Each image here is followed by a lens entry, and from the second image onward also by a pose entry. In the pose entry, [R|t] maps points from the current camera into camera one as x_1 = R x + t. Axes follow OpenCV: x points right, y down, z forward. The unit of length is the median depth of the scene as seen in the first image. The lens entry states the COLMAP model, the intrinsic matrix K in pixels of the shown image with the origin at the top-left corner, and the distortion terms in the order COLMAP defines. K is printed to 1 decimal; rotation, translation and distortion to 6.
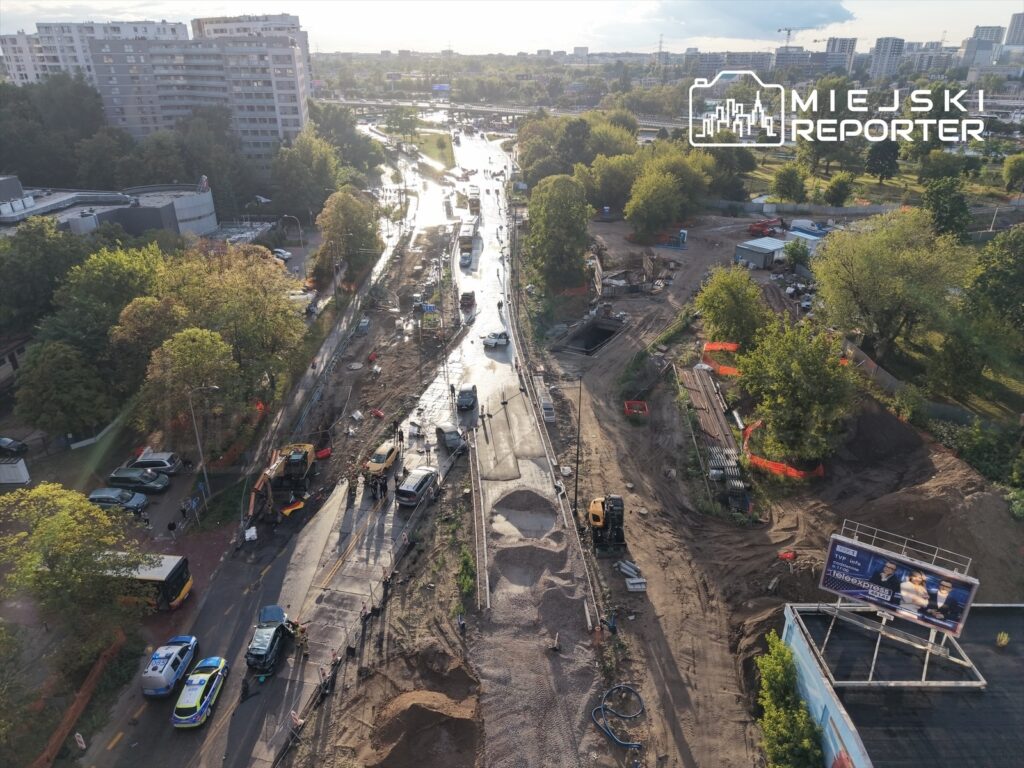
lens RADIAL K [[717.7, 0, 512.0], [0, 717.7, 384.0], [0, 0, 1]] dist [0.019195, -0.031390]
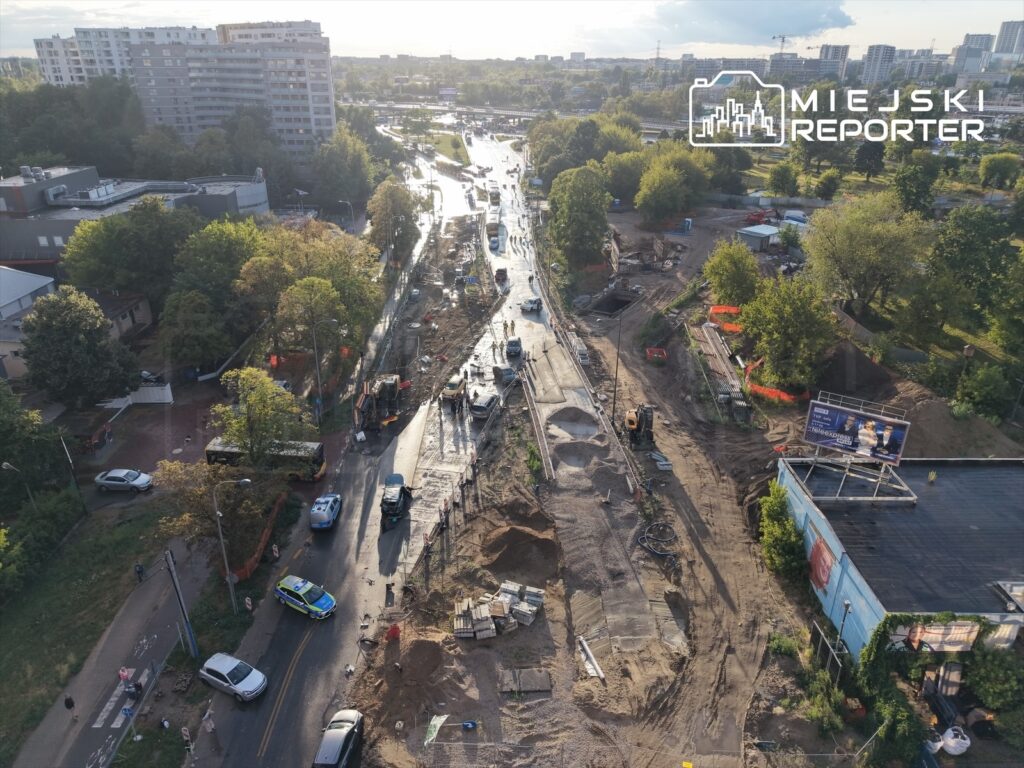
lens RADIAL K [[717.7, 0, 512.0], [0, 717.7, 384.0], [0, 0, 1]] dist [0.019195, -0.031390]
pose [[0.999976, 0.001890, 0.006606, -0.058284], [-0.001852, 0.999981, -0.005798, 0.069575], [-0.006617, 0.005786, 0.999961, -0.156336]]
